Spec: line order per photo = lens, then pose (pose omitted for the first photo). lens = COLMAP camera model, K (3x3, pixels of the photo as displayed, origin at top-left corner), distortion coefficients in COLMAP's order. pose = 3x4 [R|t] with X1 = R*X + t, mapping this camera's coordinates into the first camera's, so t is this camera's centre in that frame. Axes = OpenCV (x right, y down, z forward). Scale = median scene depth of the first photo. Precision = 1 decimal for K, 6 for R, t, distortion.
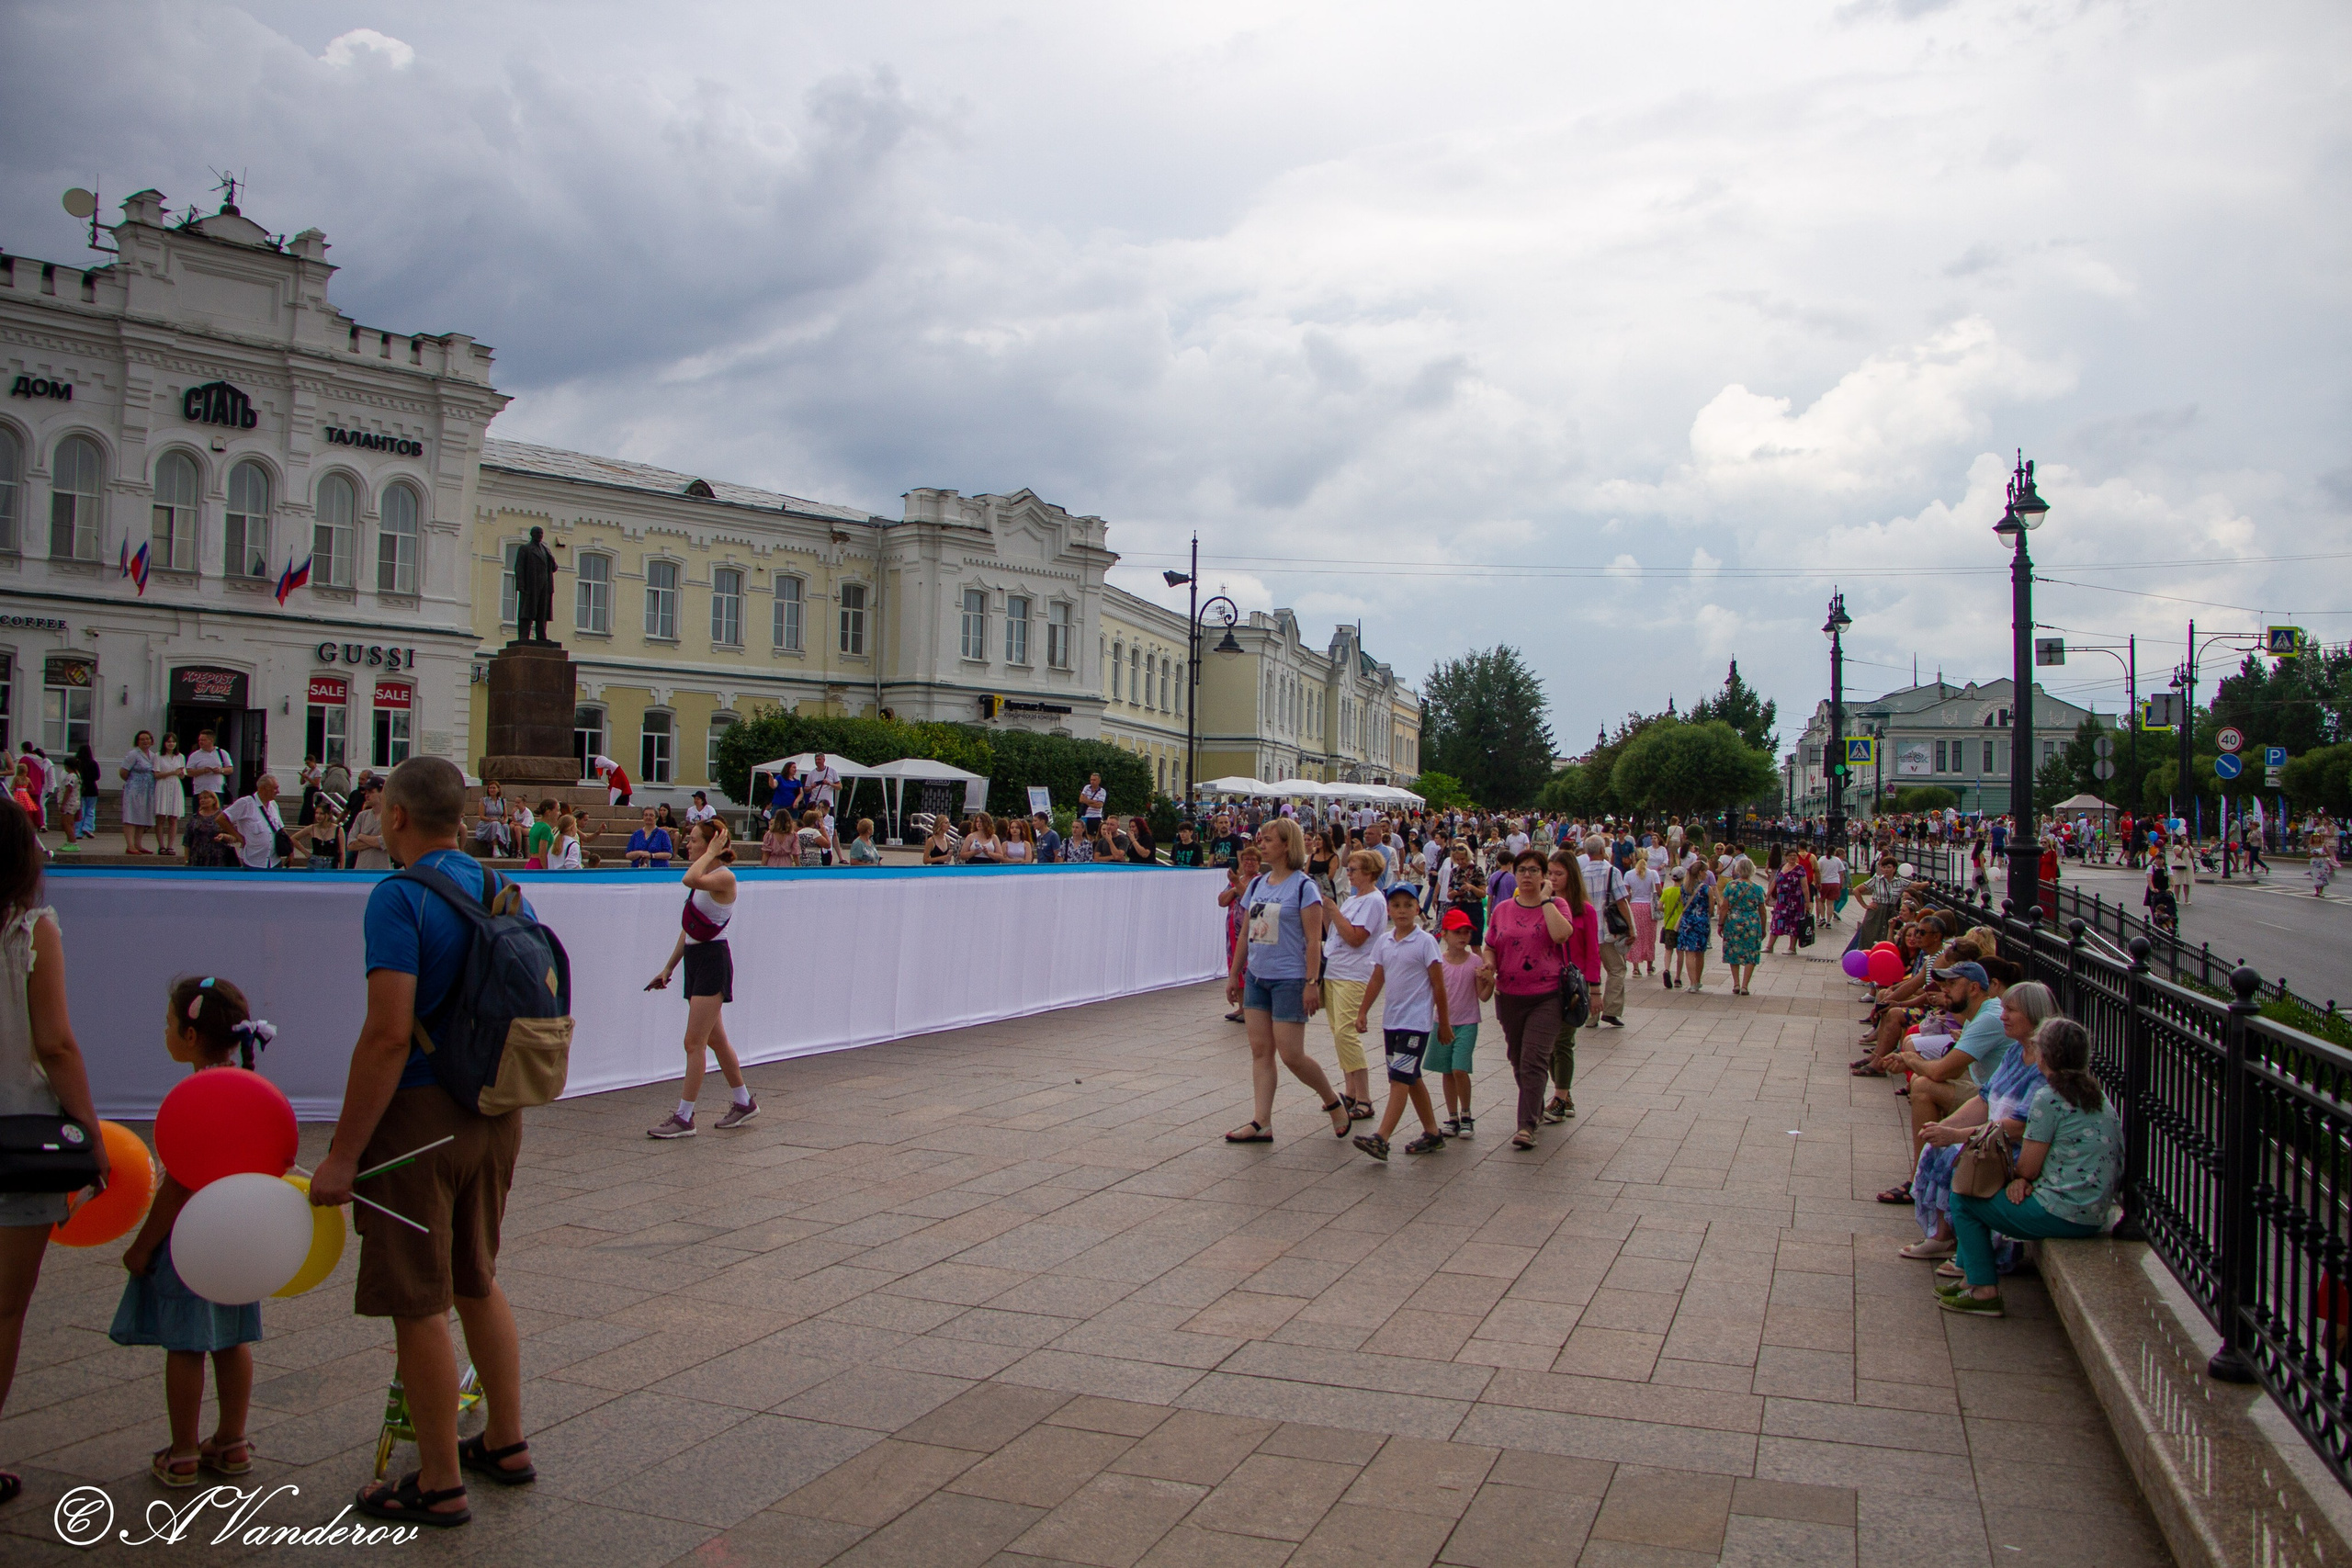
lens RADIAL K [[1947.6, 0, 1190.3], [0, 1947.6, 771.8], [0, 0, 1]] dist [-0.133909, 0.108390]
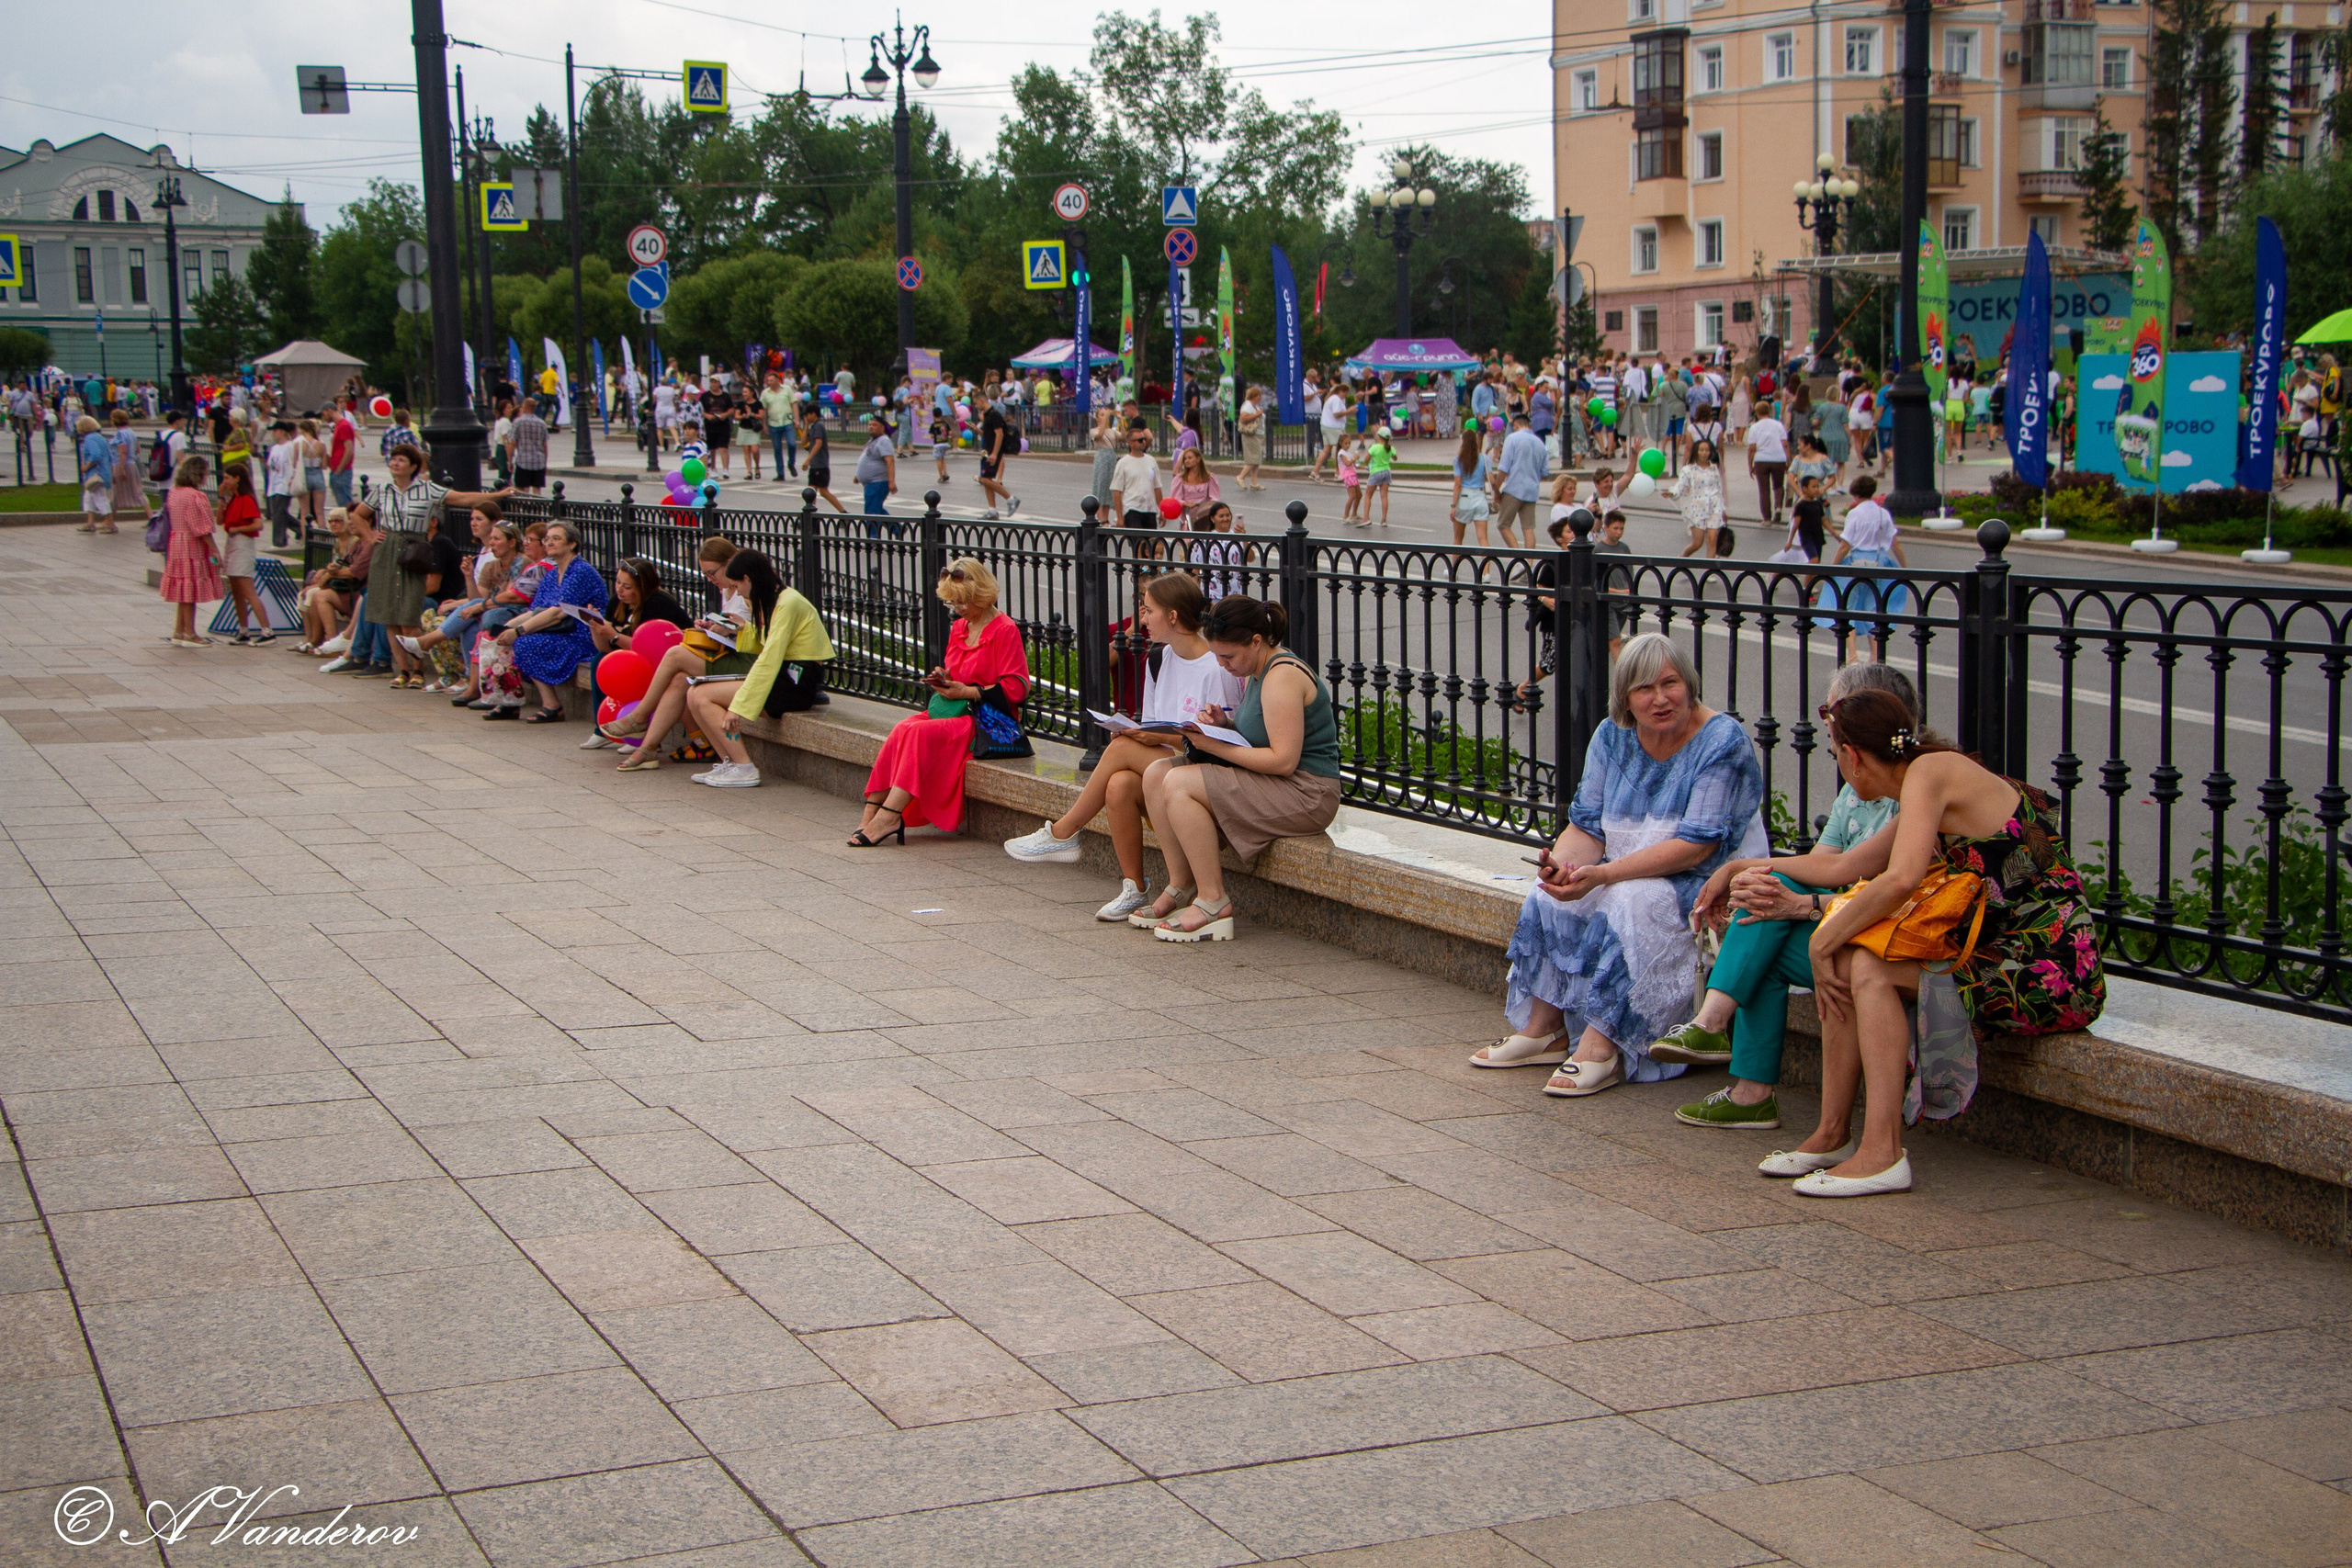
lens RADIAL K [[3346.7, 0, 1179.9], [0, 3346.7, 785.9], [0, 0, 1]] dist [0.134078, 0.000000]
pose [[0.741213, -0.106416, 0.662781, -0.188085], [0.012898, 0.989430, 0.144439, 0.002417], [-0.671146, -0.098511, 0.734751, 0.127968]]
